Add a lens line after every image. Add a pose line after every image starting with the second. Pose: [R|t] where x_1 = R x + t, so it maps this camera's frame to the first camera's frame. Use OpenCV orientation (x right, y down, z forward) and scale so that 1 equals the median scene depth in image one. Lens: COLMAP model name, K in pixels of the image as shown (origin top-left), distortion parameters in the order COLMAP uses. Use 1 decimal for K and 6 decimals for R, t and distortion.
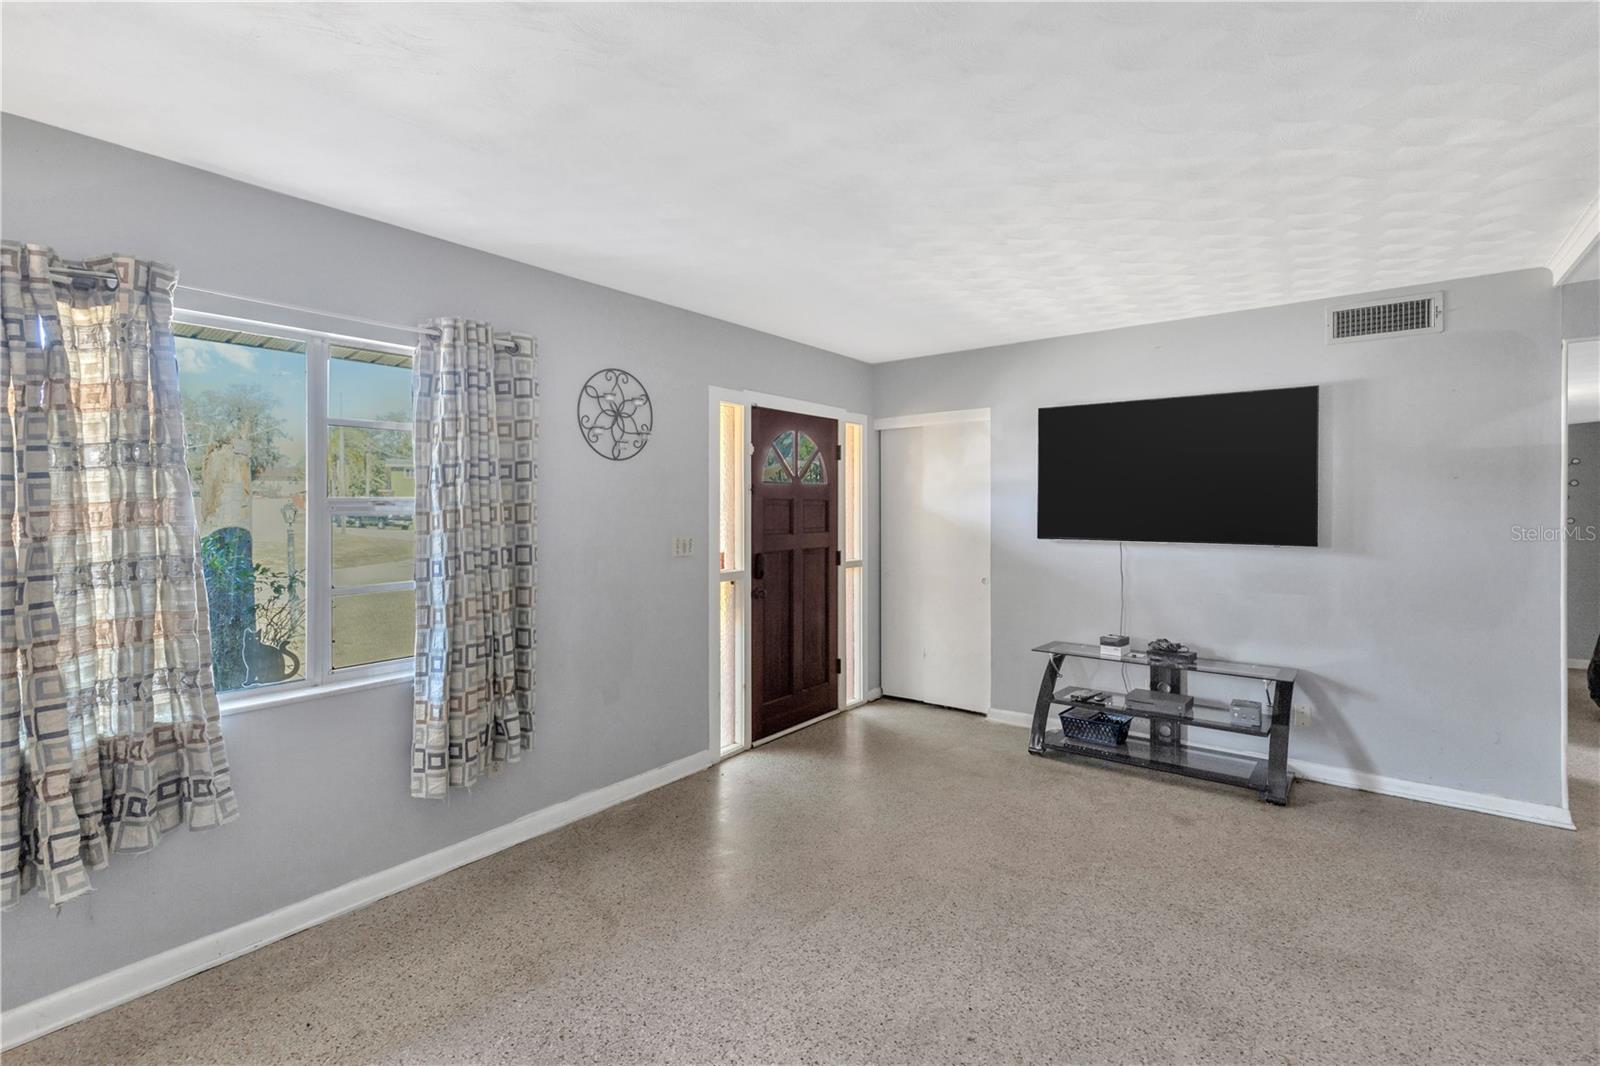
lens RADIAL K [[737.1, 0, 803.6], [0, 737.1, 515.7], [0, 0, 1]] dist [0.013982, -0.000560]
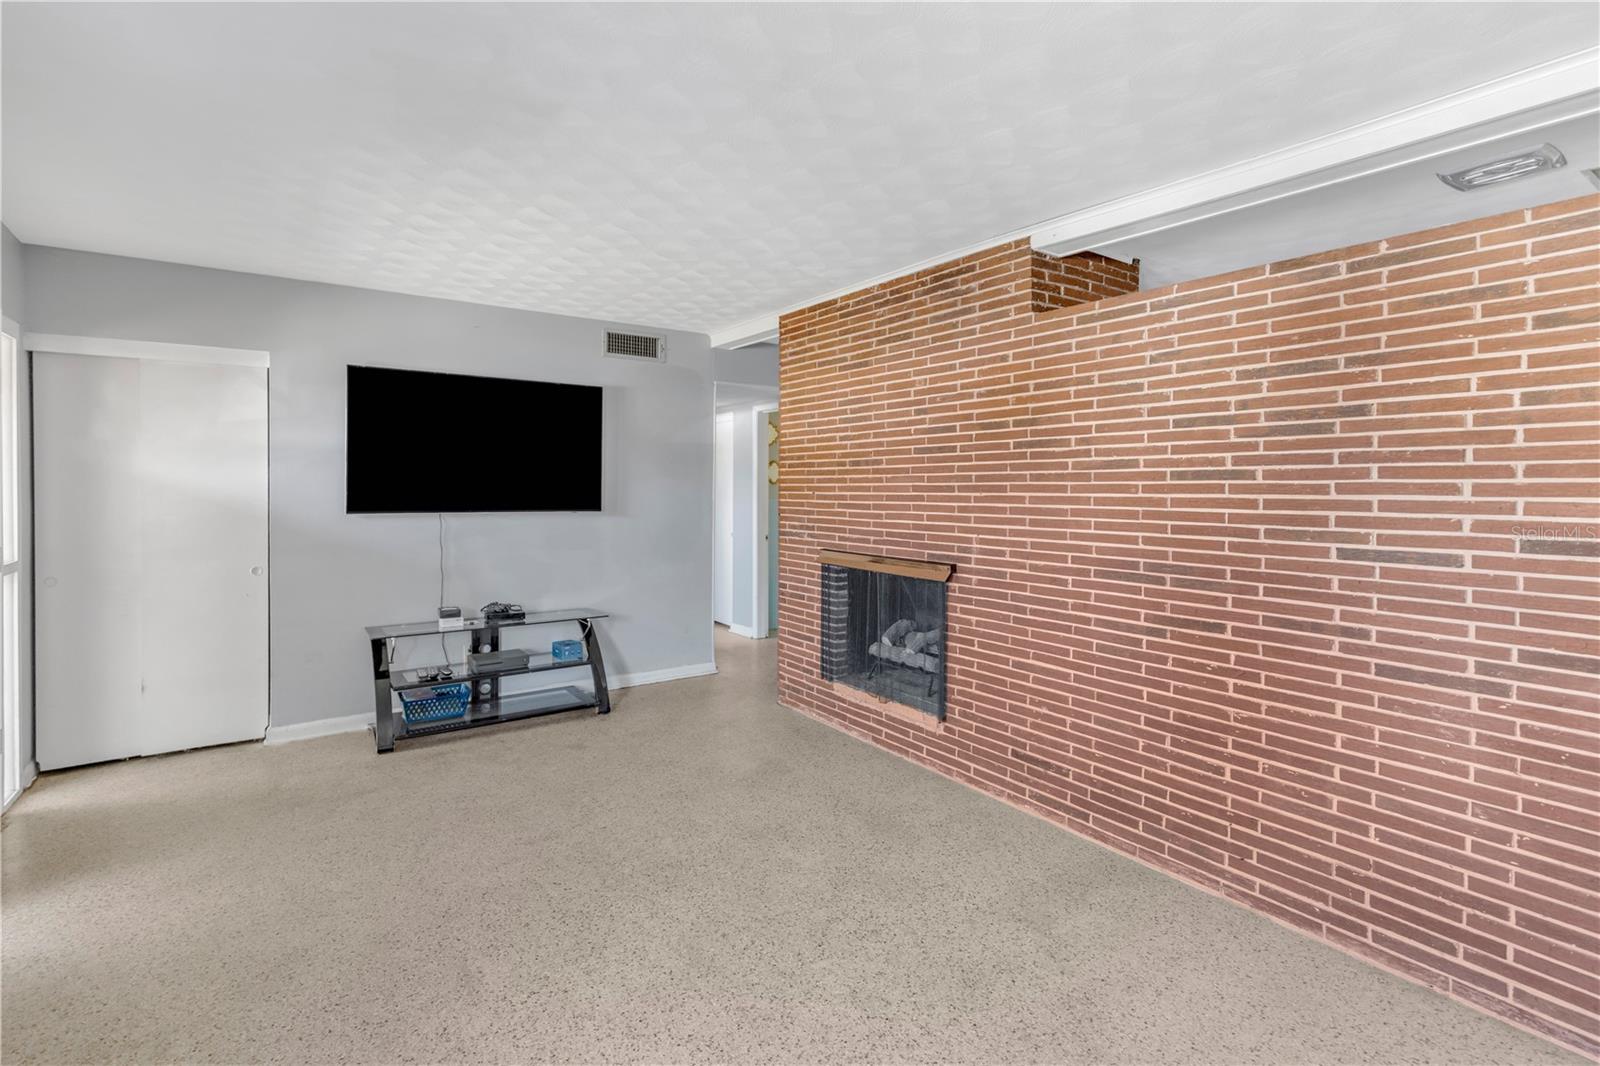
lens RADIAL K [[737.1, 0, 791.0], [0, 737.1, 503.7], [0, 0, 1]] dist [0.013982, -0.000560]
pose [[0.315956, -0.022345, 0.948511, -0.396932], [0.002231, 0.999737, 0.022809, 0.000144], [-0.948771, -0.005091, 0.315923, 0.255707]]
